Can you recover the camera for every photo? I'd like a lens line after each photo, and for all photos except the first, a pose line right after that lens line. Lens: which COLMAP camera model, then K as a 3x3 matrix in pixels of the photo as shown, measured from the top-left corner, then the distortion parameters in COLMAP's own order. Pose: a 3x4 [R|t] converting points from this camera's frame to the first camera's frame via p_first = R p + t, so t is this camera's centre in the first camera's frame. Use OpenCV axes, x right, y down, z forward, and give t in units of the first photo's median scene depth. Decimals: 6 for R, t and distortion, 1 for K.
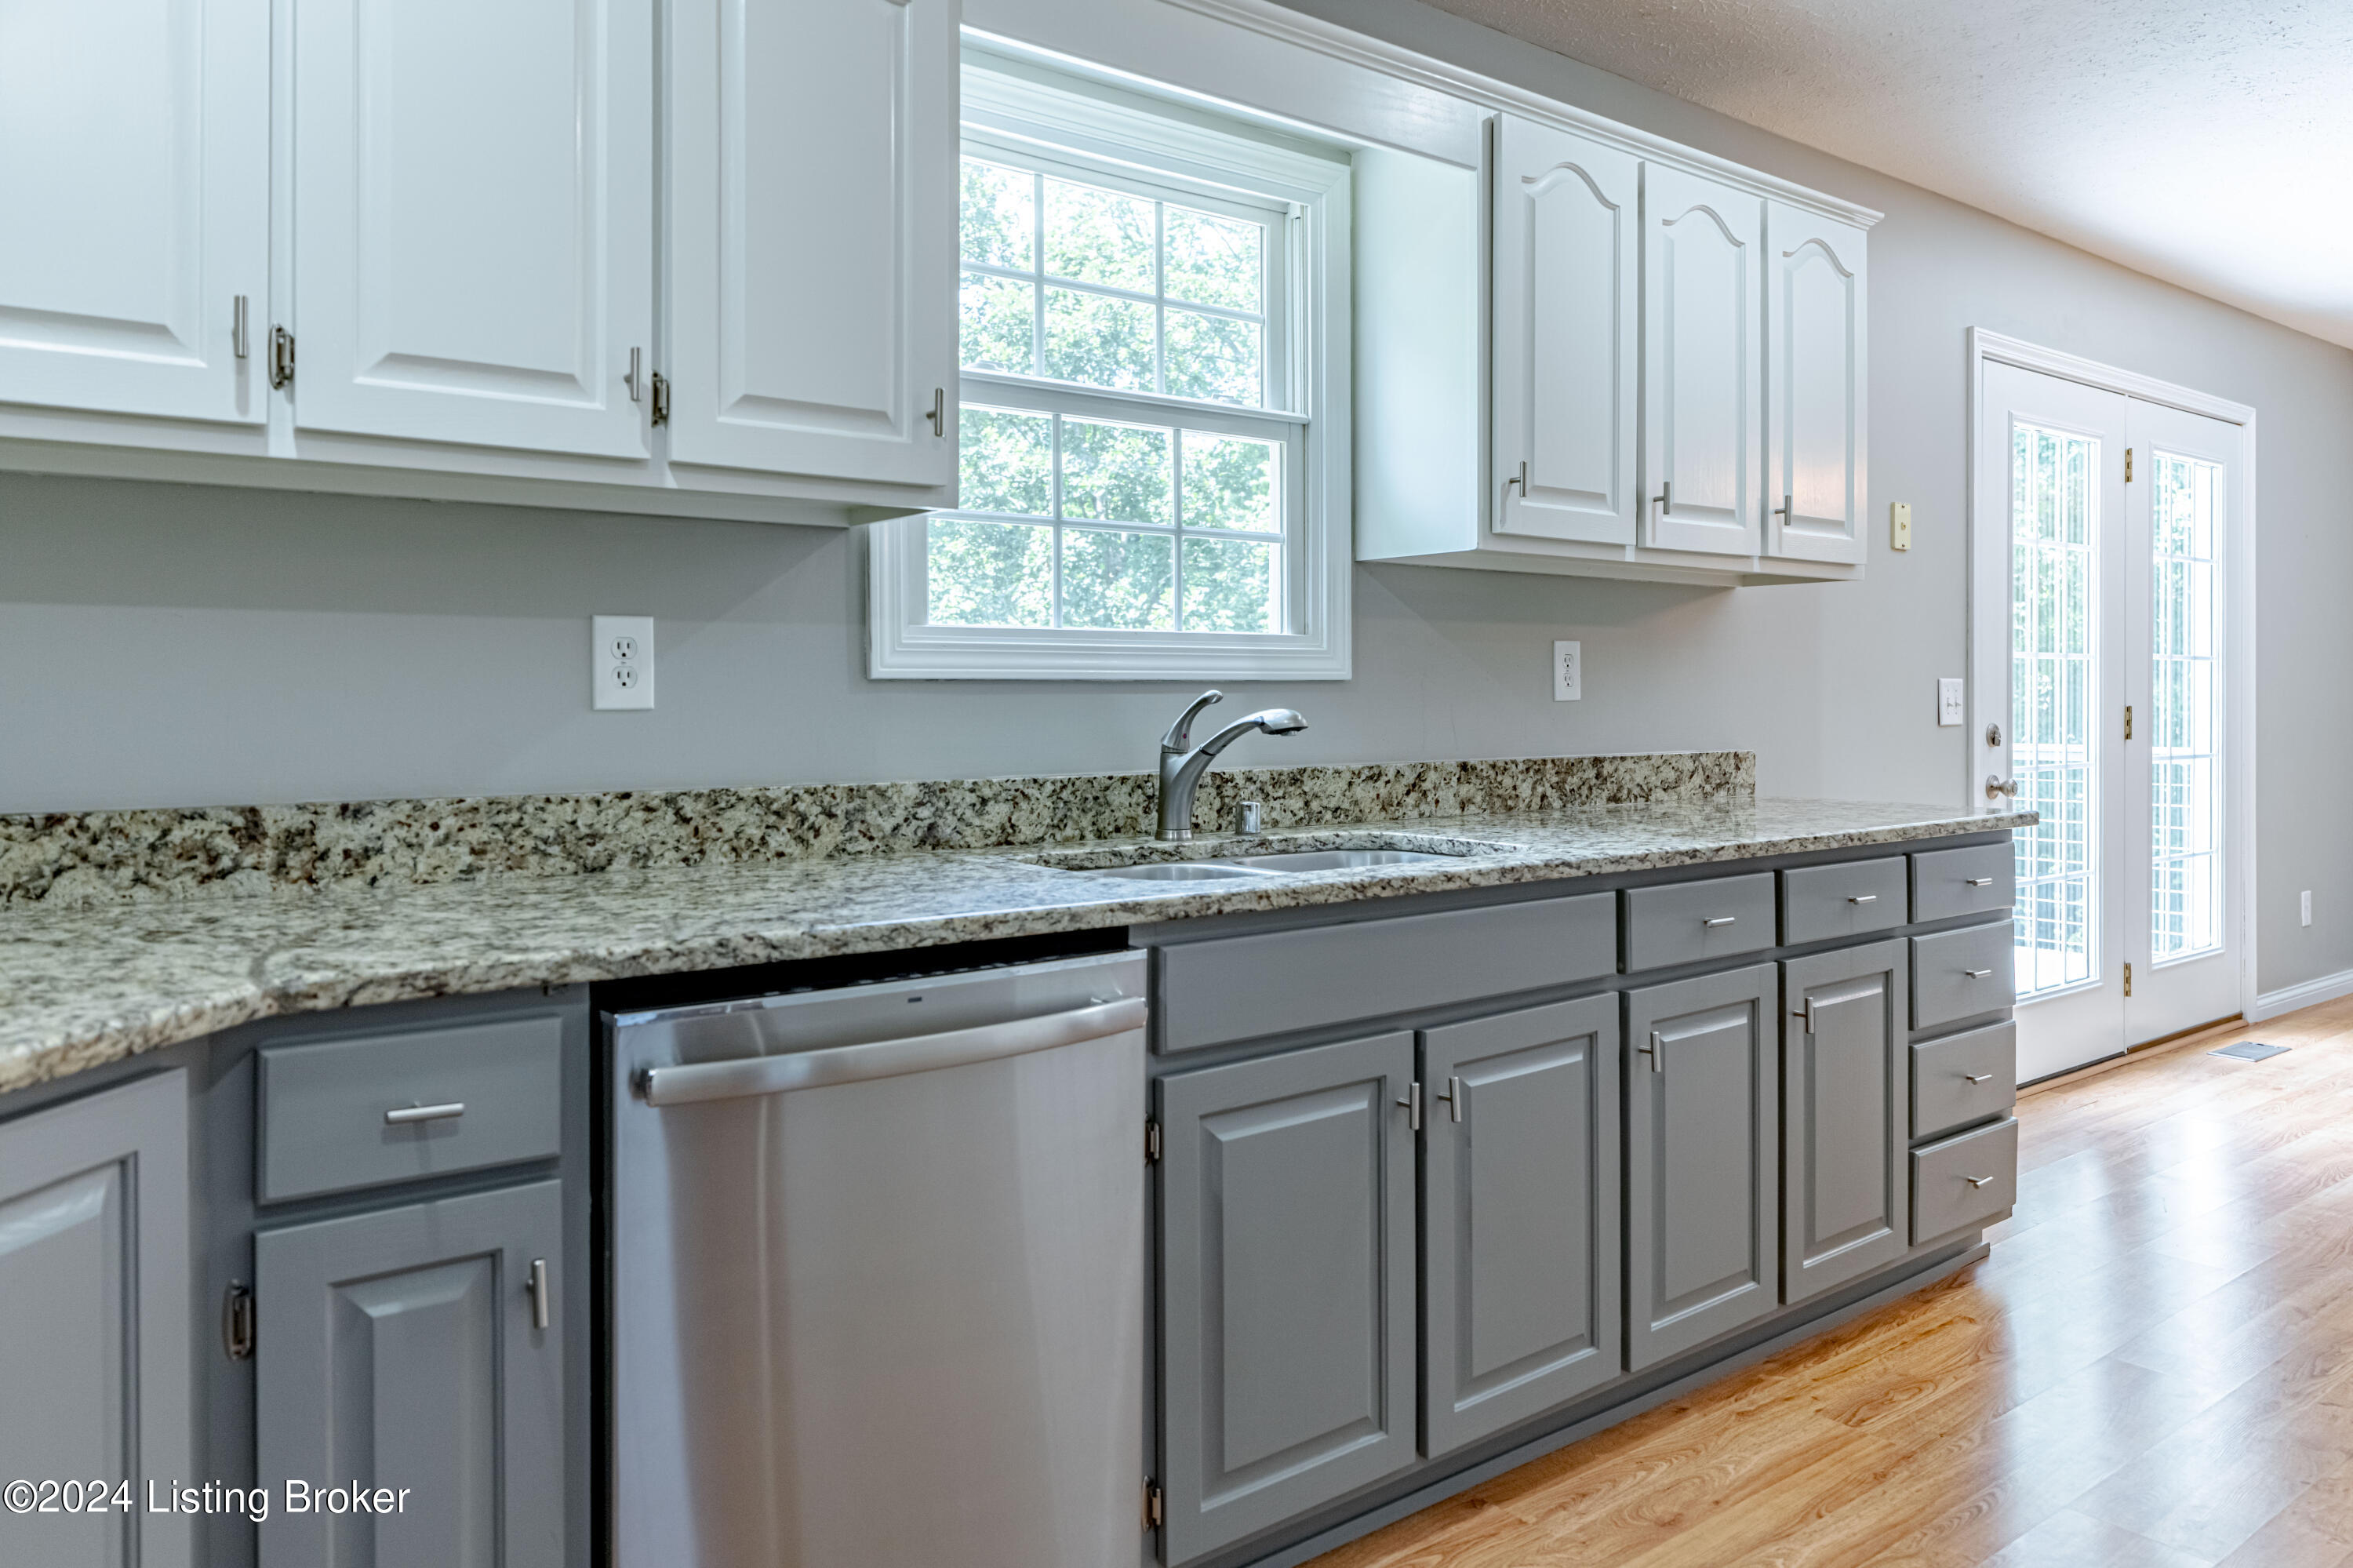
lens RADIAL K [[1629.0, 0, 1201.4], [0, 1629.0, 678.7], [0, 0, 1]] dist [0.016921, -0.003838]
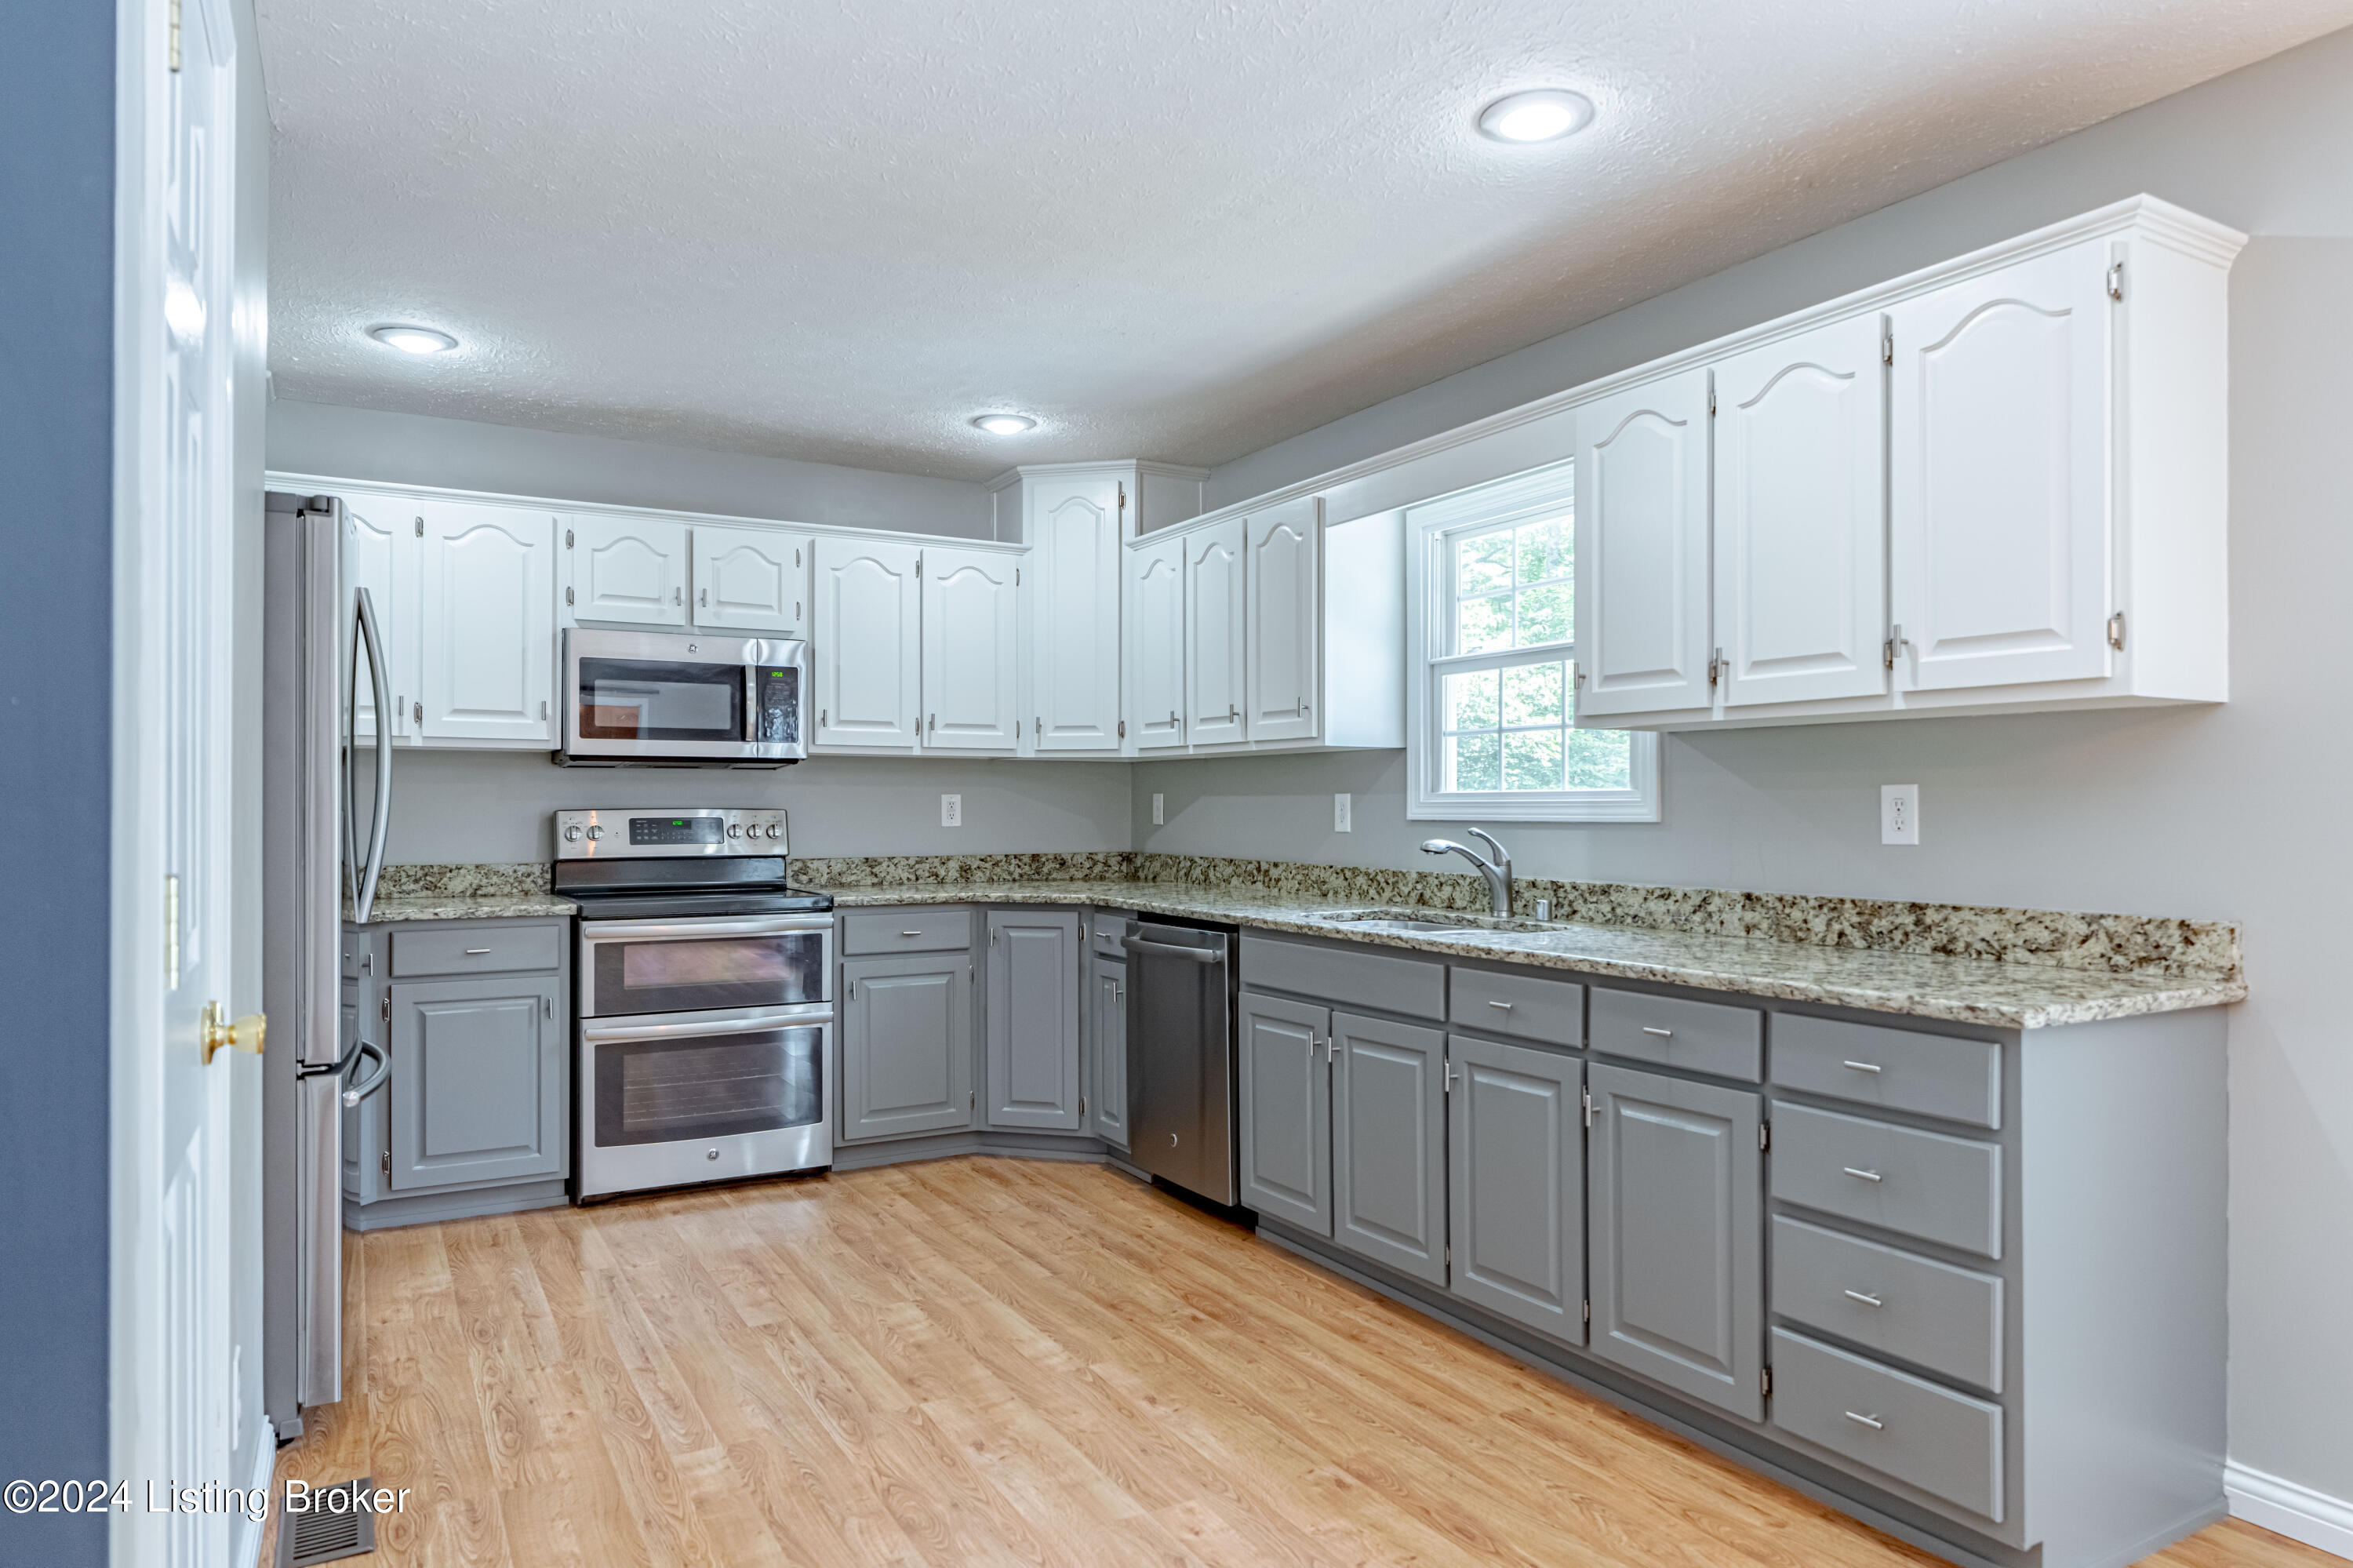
lens RADIAL K [[1448.1, 0, 1186.6], [0, 1448.1, 792.3], [0, 0, 1]] dist [0.000000, -0.002043]
pose [[-0.148019, -0.010250, -0.988931, 1.313666], [0.006192, 0.999917, -0.011291, -0.012619], [0.988965, -0.007795, -0.147943, 0.787809]]
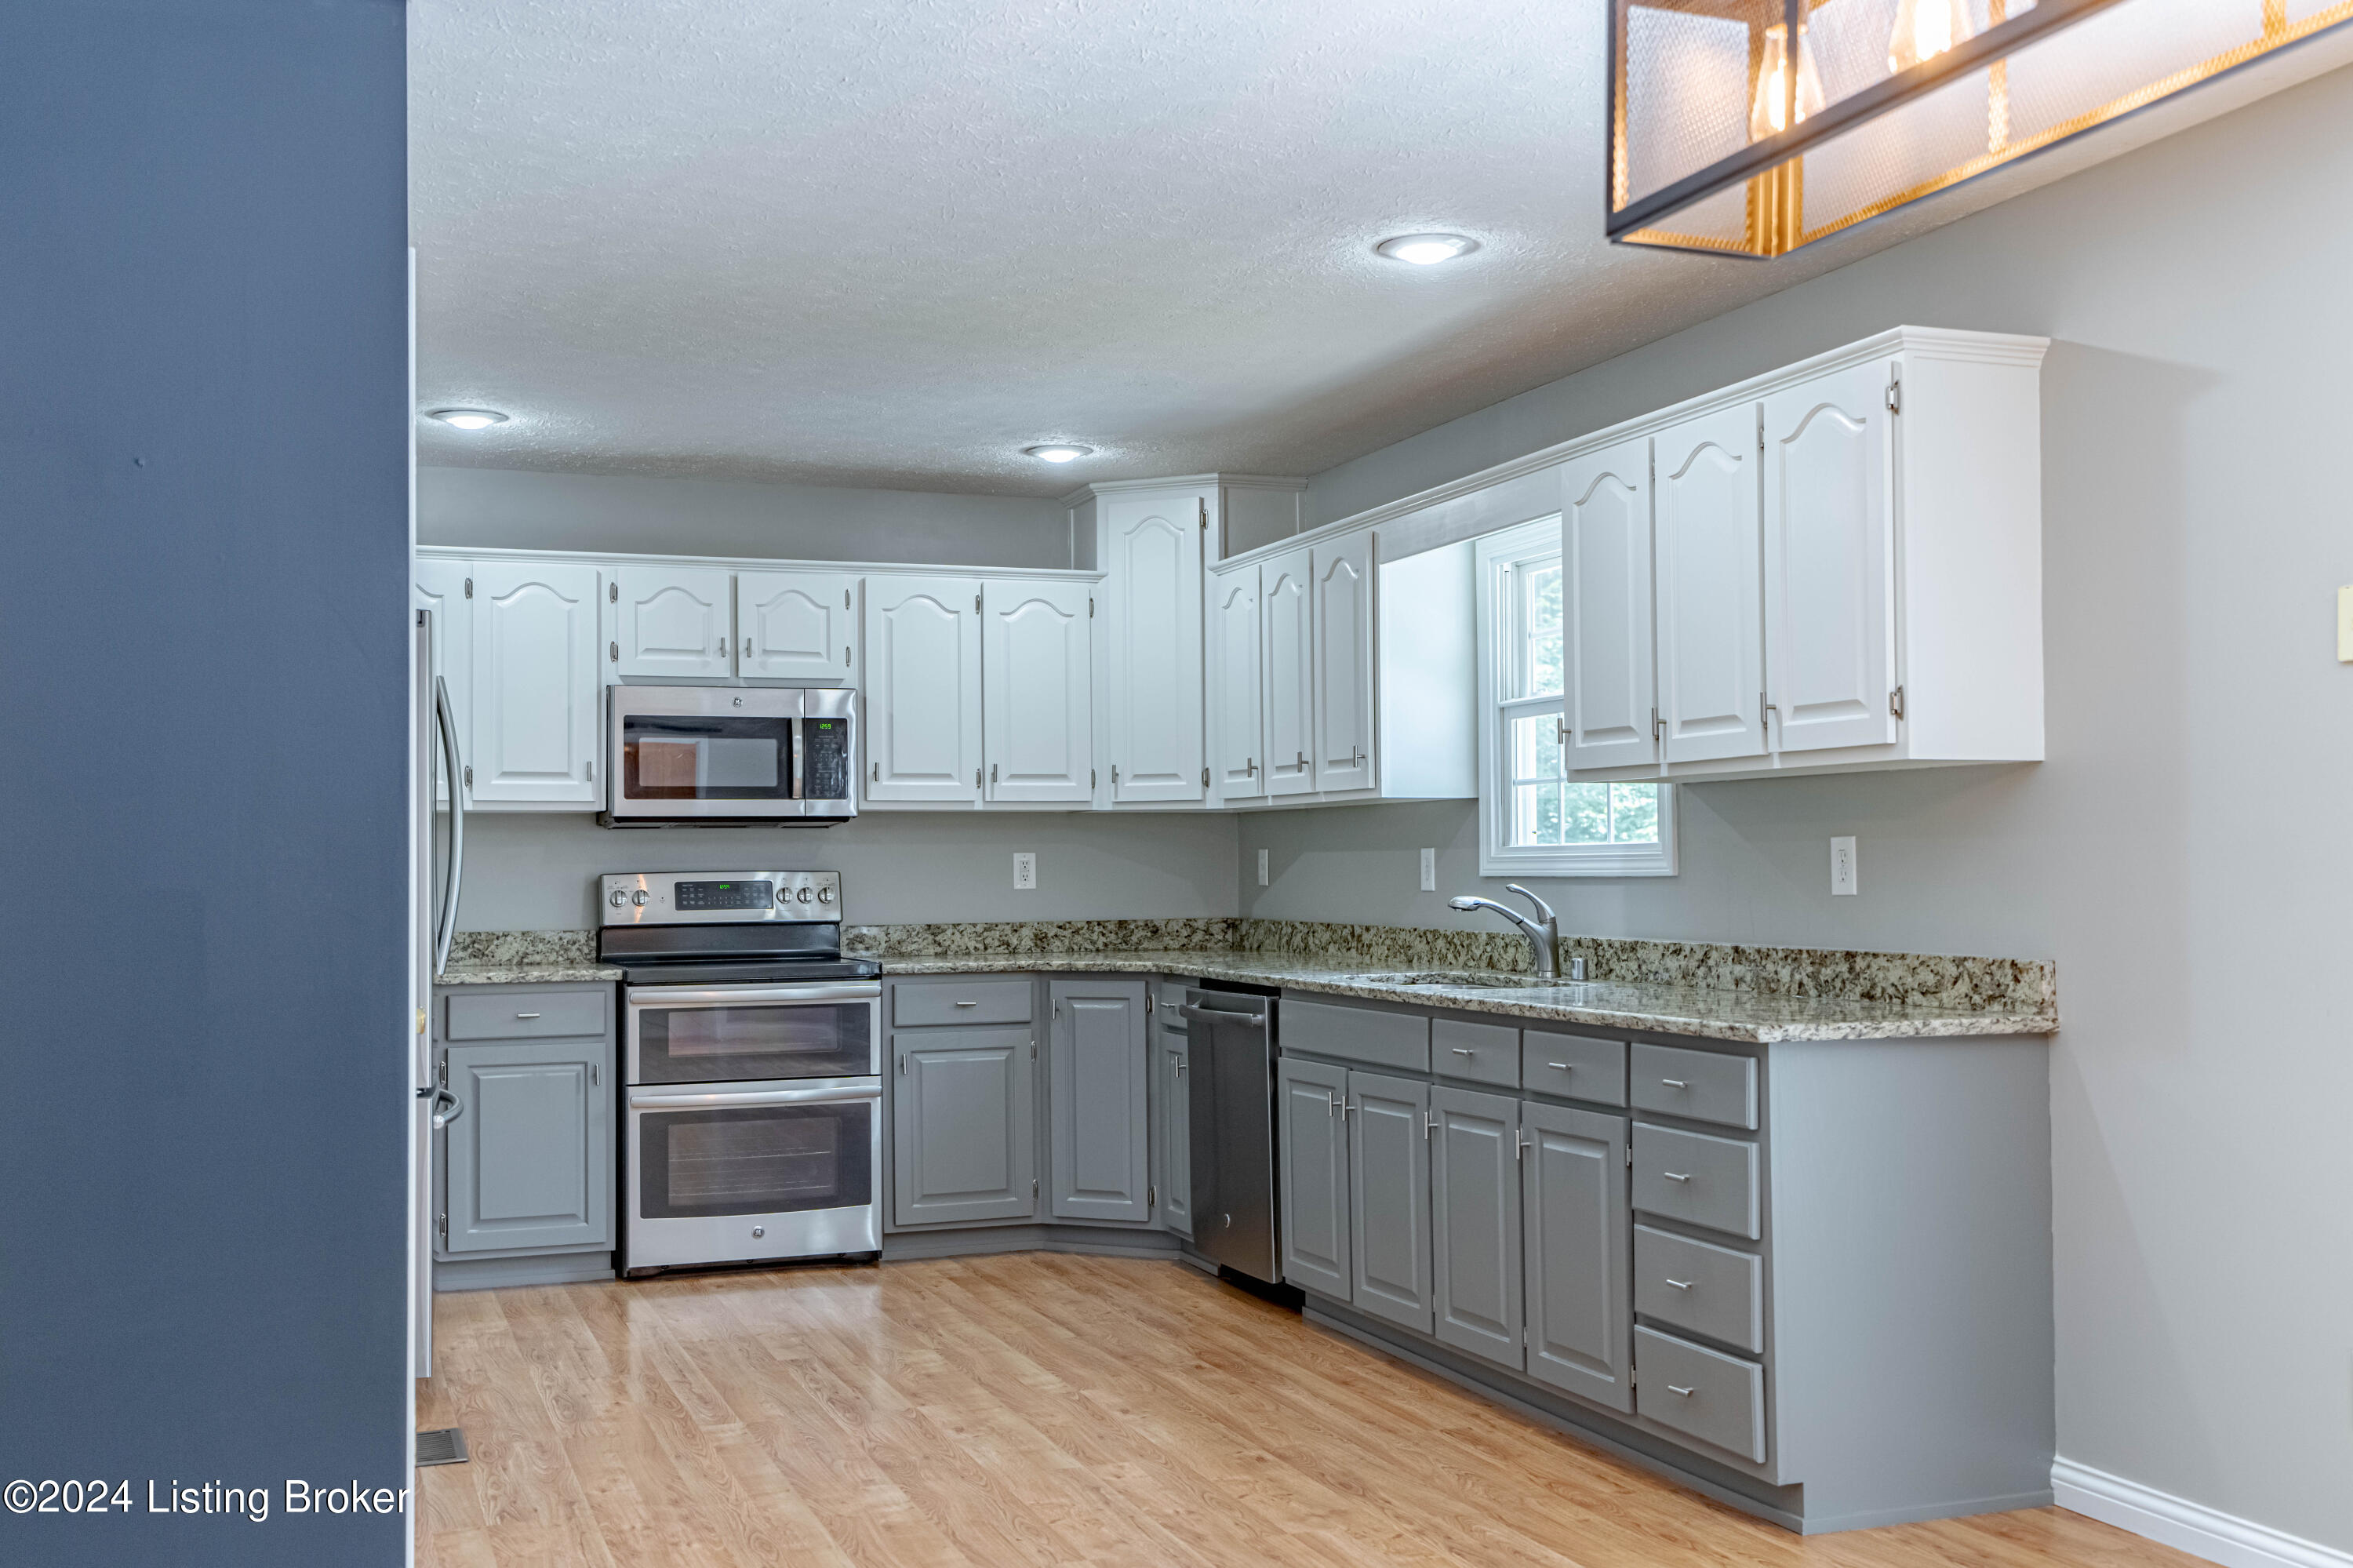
lens RADIAL K [[2310.4, 0, 1172.1], [0, 2310.4, 790.8], [0, 0, 1]] dist [0.033592, 0.000000]
pose [[-0.309357, -0.029626, -0.950485, 1.958027], [0.014649, 0.999248, -0.035914, -0.006565], [0.950833, -0.025033, -0.308690, 1.181950]]
